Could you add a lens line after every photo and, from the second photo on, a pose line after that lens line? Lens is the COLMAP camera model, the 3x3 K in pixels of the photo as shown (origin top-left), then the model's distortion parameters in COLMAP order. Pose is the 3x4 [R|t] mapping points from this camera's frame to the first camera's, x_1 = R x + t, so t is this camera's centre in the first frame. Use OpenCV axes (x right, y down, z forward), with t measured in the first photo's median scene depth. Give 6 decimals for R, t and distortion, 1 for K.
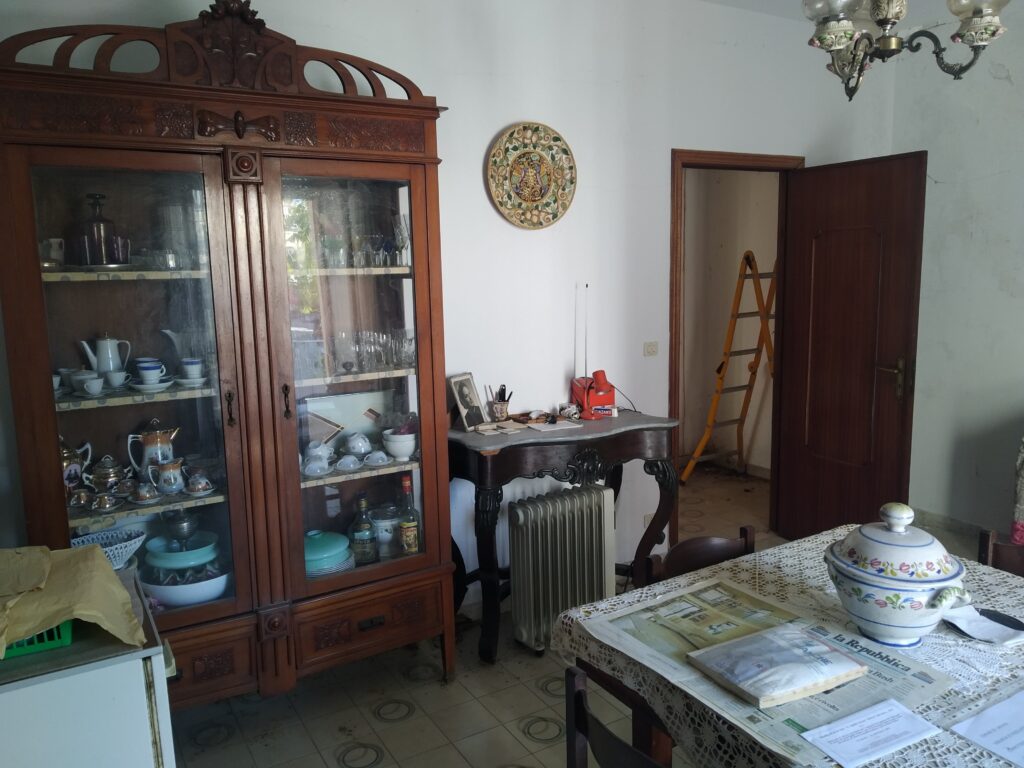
lens RADIAL K [[796.8, 0, 517.3], [0, 796.8, 389.3], [0, 0, 1]] dist [0.045768, -0.065901]
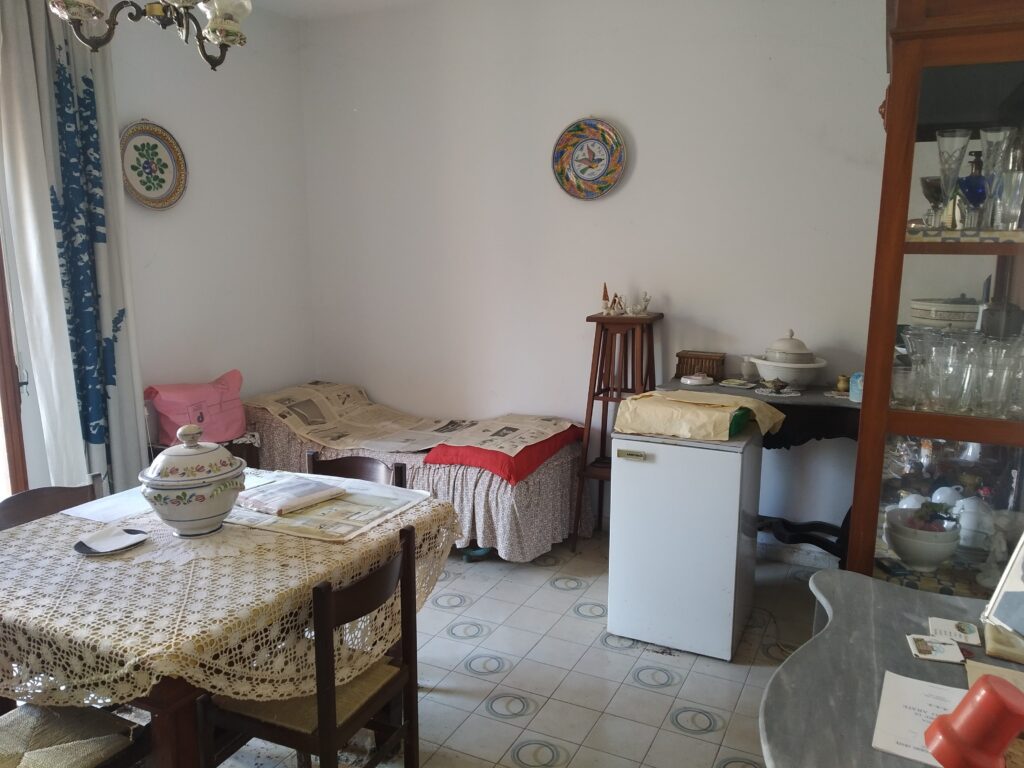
lens RADIAL K [[796.8, 0, 515.6], [0, 796.8, 386.0], [0, 0, 1]] dist [0.045768, -0.065901]
pose [[-0.837364, 0.114544, -0.534510, 0.352527], [-0.079666, 0.941790, 0.326627, -0.180151], [0.540809, 0.316088, -0.779496, 1.112114]]
